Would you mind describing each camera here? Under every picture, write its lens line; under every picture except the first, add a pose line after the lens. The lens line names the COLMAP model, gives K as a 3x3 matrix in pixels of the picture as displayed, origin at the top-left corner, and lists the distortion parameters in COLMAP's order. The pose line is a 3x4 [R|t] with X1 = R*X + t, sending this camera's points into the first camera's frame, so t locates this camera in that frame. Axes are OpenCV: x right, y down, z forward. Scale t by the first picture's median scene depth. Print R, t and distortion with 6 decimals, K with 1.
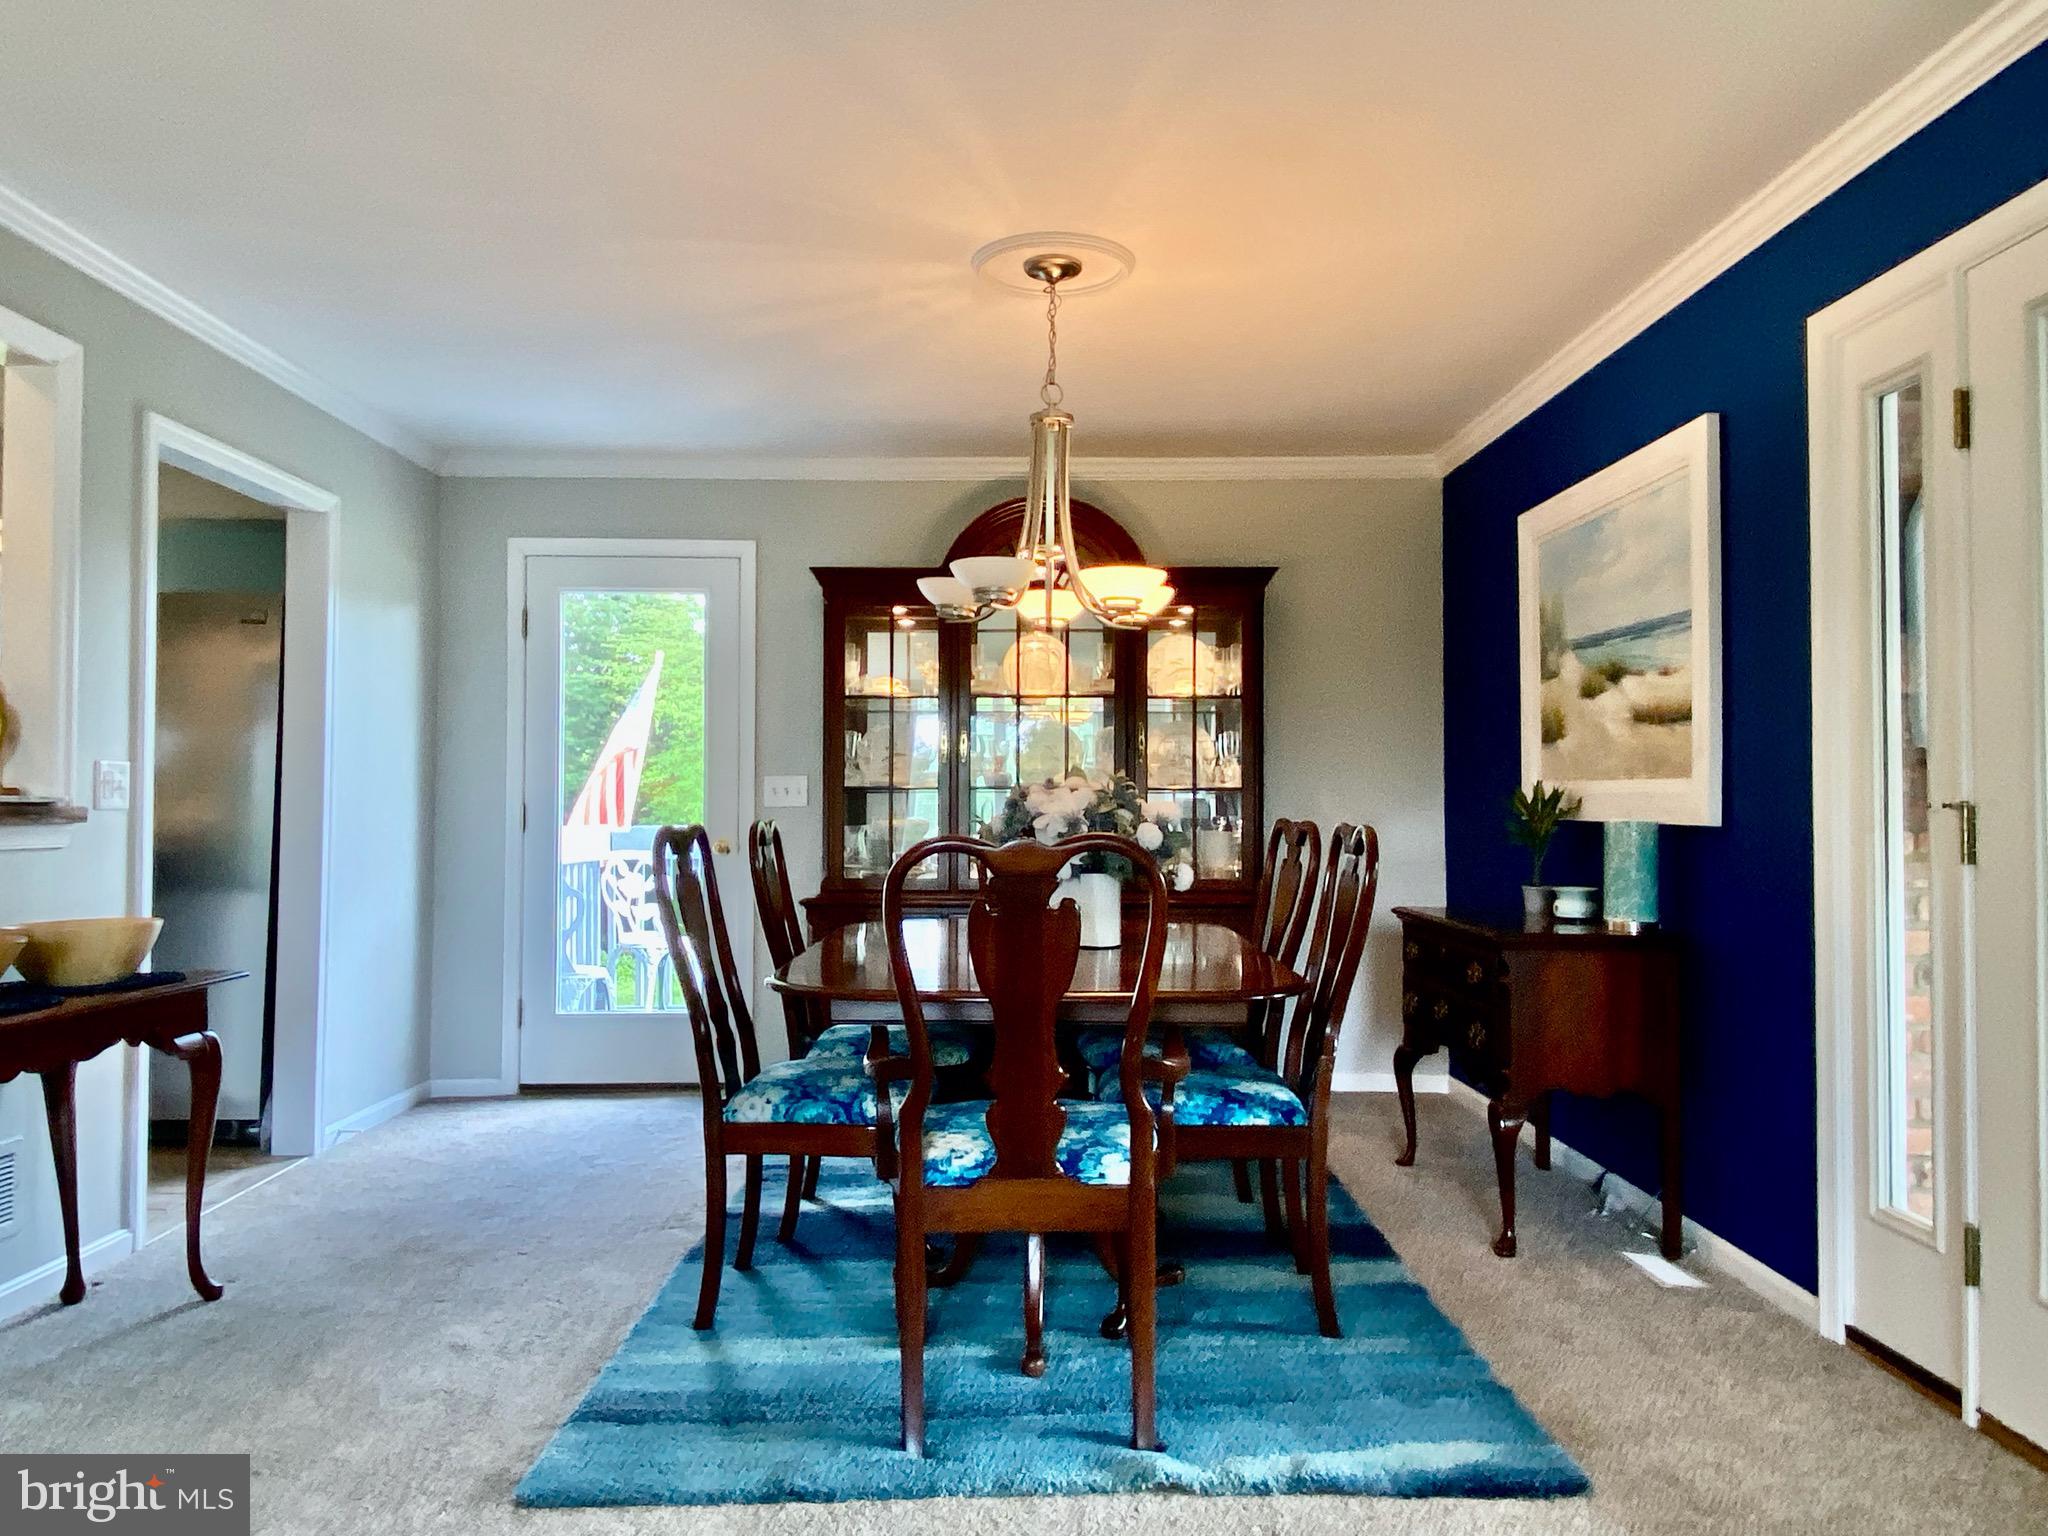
lens RADIAL K [[1472.9, 0, 1024.0], [0, 1472.9, 768.0], [0, 0, 1]] dist [0.041540, -0.006799]
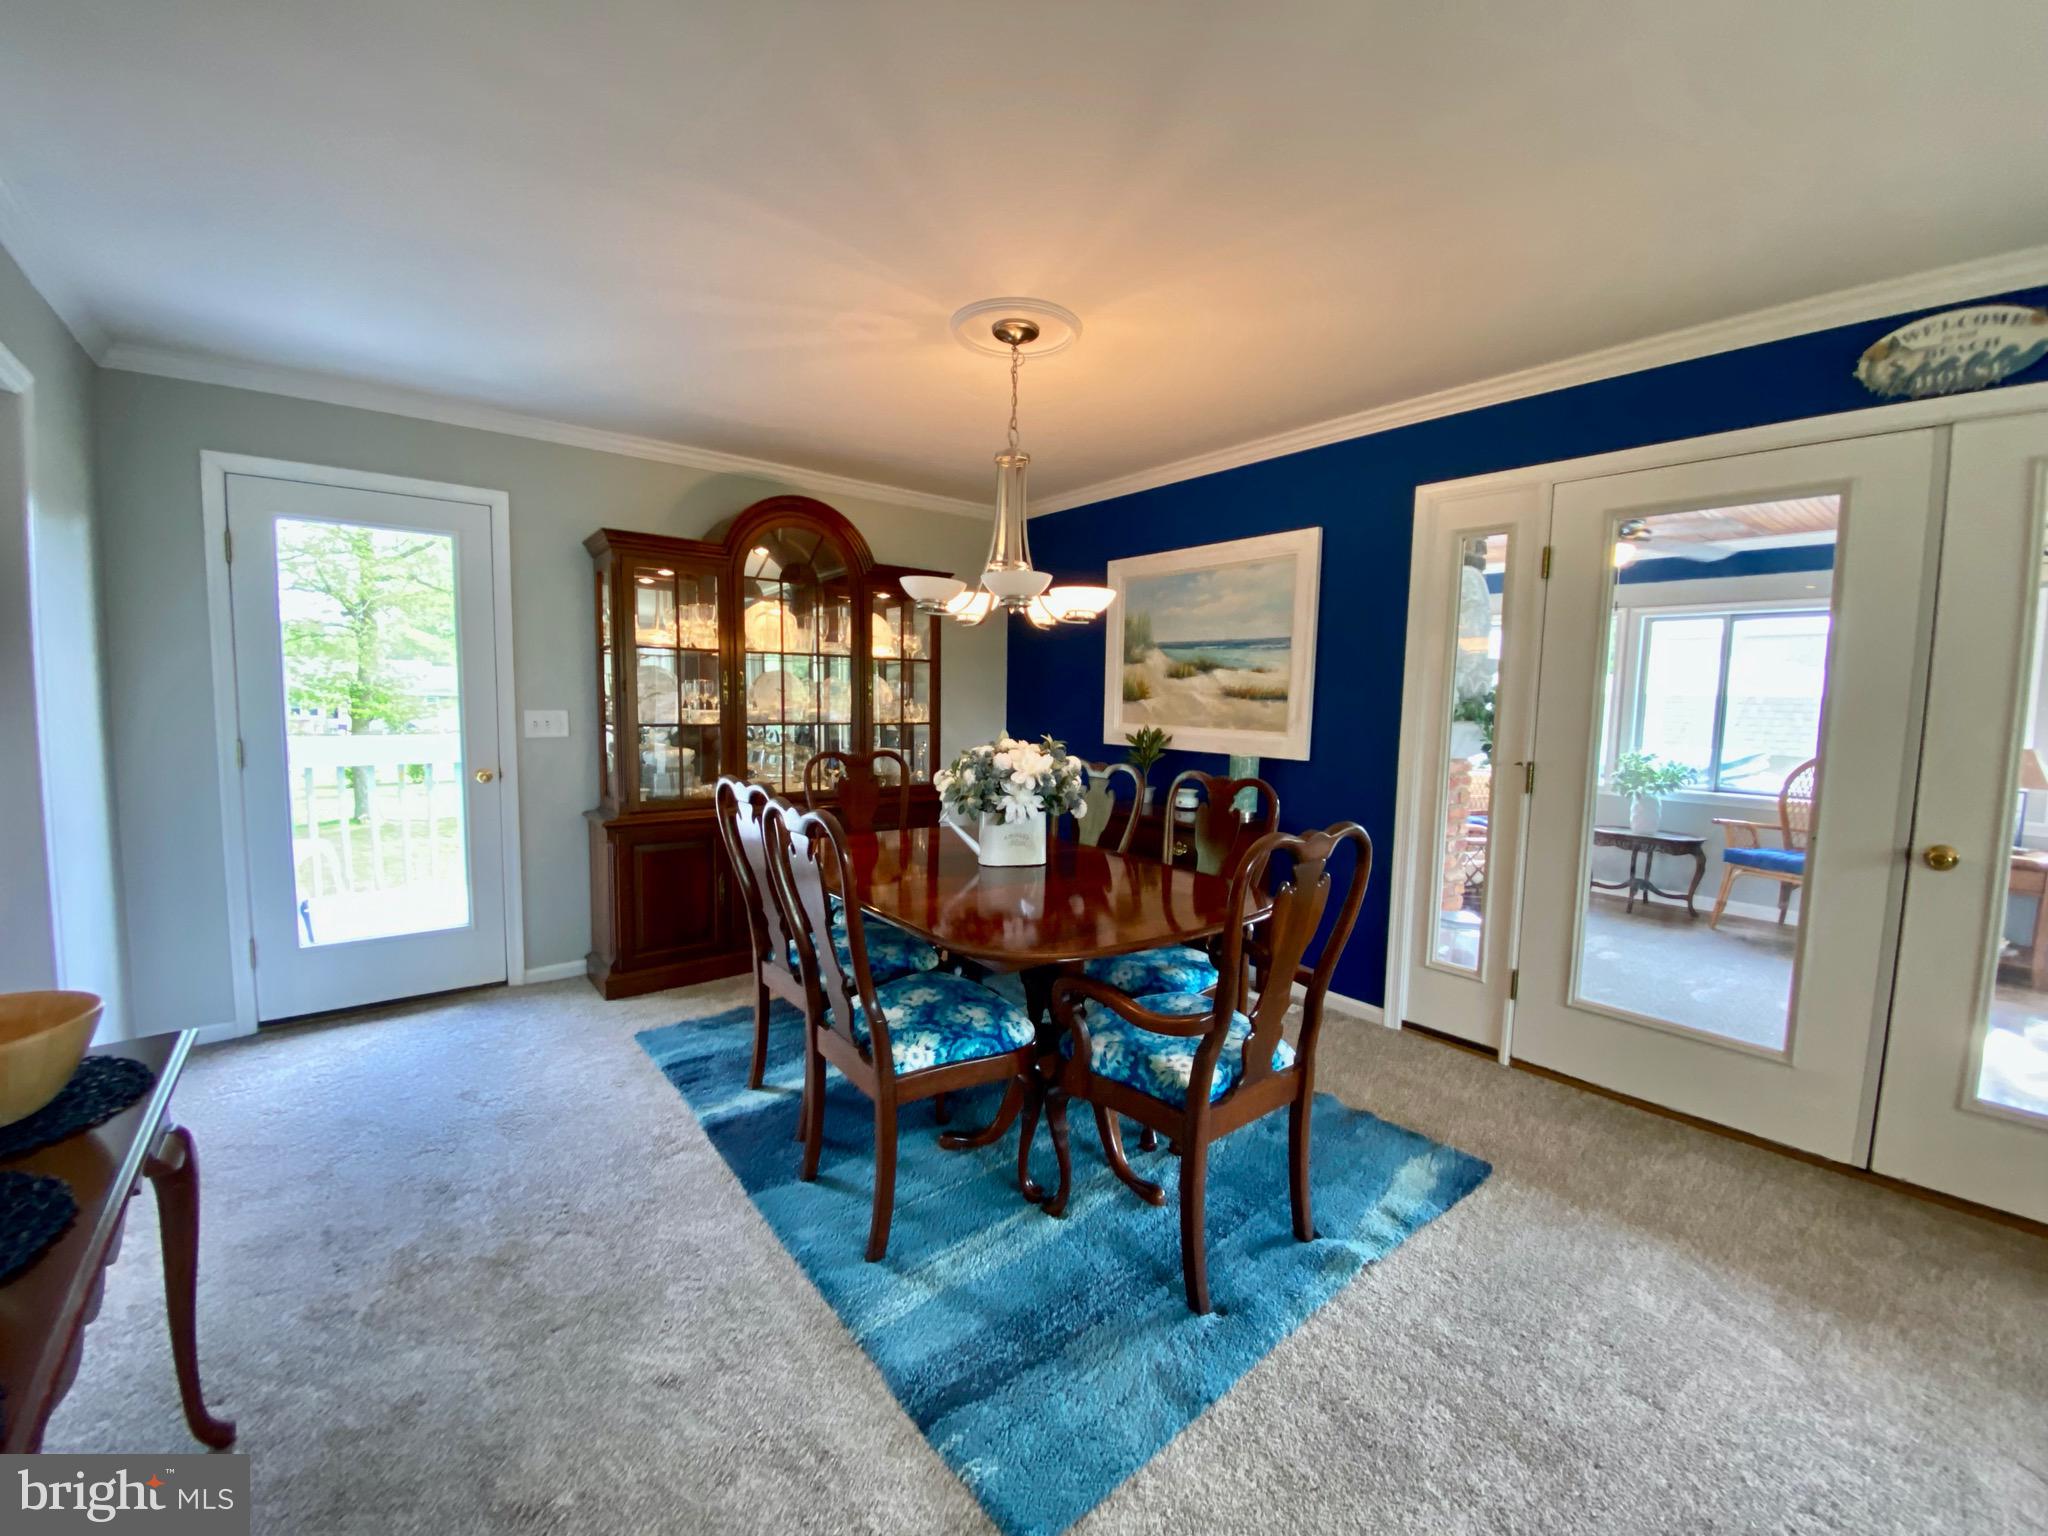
lens RADIAL K [[834.0, 0, 1011.8], [0, 834.0, 769.9], [0, 0, 1]] dist [0.024856, -0.021563]
pose [[0.785021, -0.042840, 0.617986, -0.444791], [-0.032385, 0.993403, 0.110004, -0.050672], [-0.618622, -0.106369, 0.778455, 0.424174]]
